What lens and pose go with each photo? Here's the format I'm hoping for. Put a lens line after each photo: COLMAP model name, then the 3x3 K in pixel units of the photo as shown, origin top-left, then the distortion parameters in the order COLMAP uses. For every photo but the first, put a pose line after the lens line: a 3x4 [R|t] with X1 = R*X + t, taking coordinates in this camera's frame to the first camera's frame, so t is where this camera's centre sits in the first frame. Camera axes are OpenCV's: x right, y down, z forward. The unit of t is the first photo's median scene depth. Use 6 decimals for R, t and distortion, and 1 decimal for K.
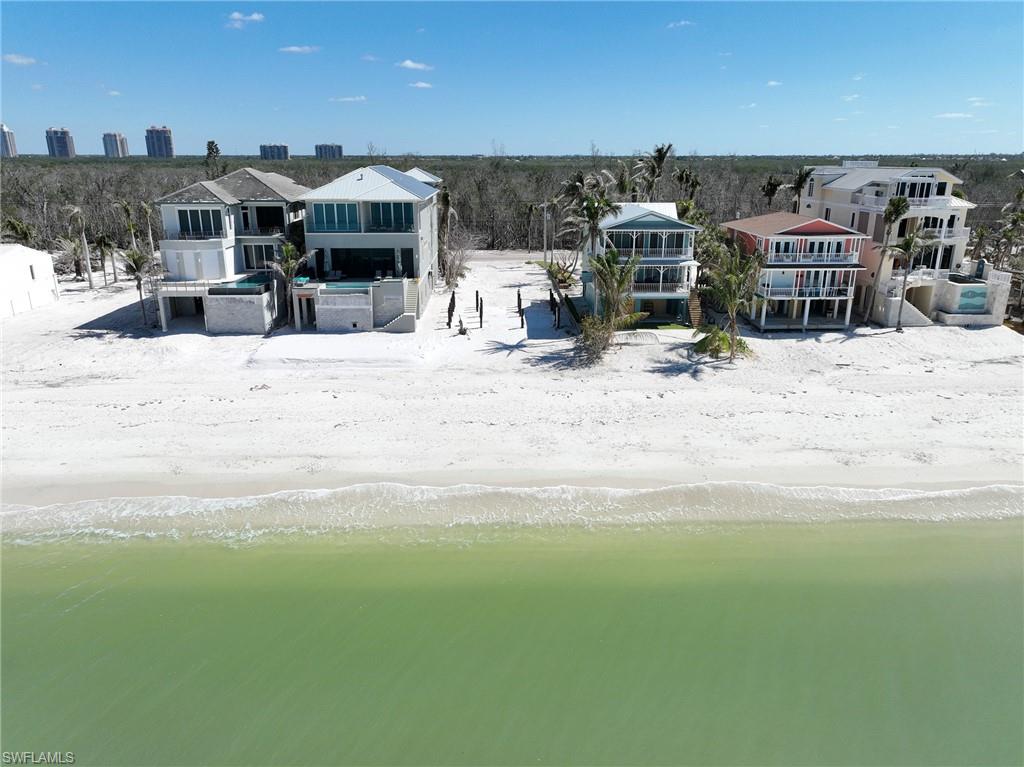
lens RADIAL K [[724.2, 0, 512.0], [0, 724.2, 383.5], [0, 0, 1]] dist [-0.015862, 0.034620]
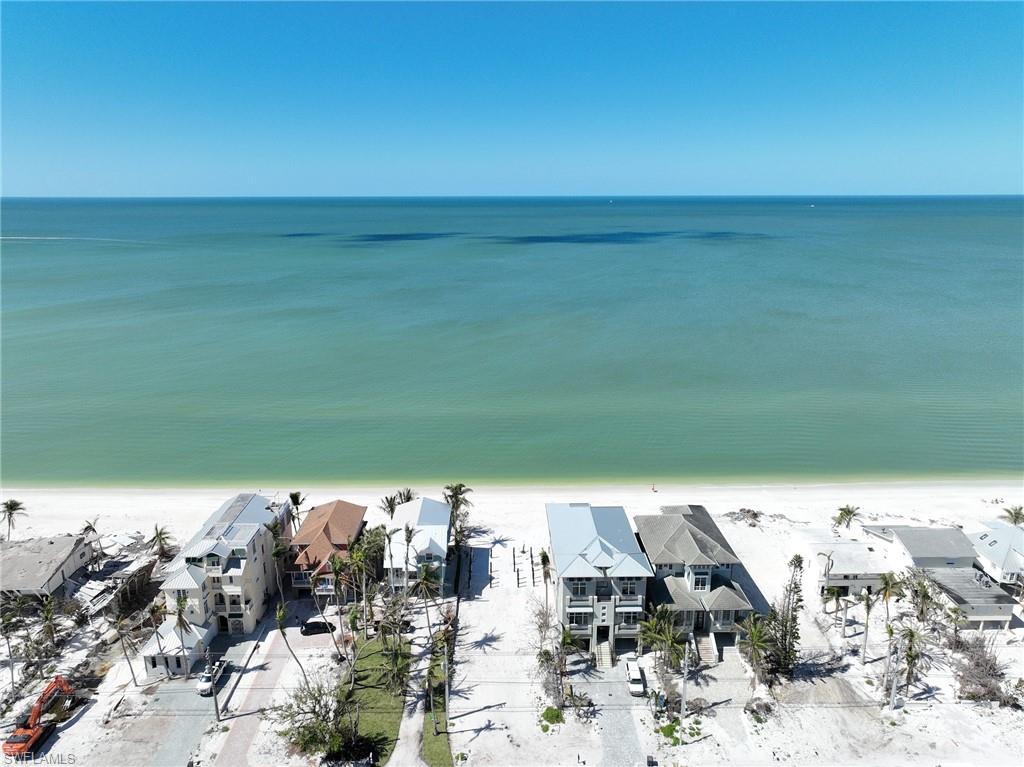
lens RADIAL K [[724.2, 0, 512.0], [0, 724.2, 383.5], [0, 0, 1]] dist [-0.015862, 0.034620]
pose [[-0.999981, -0.001662, 0.005872, -0.047142], [0.001725, 0.845993, 0.533192, -1.421312], [-0.005854, 0.533192, -0.845974, 2.323117]]
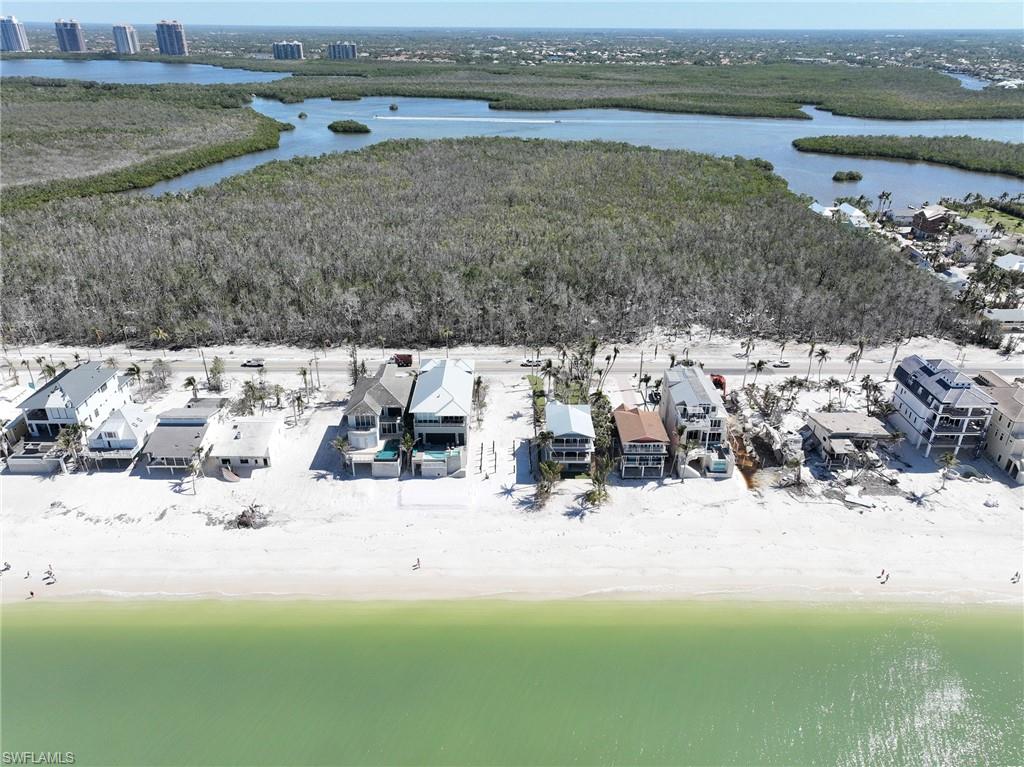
lens RADIAL K [[724.2, 0, 512.0], [0, 724.2, 383.5], [0, 0, 1]] dist [-0.015862, 0.034620]
pose [[0.999769, 0.014885, -0.015481, 0.037587], [-0.012284, 0.987633, 0.156299, -0.692991], [0.017616, -0.156073, 0.987588, -1.129333]]
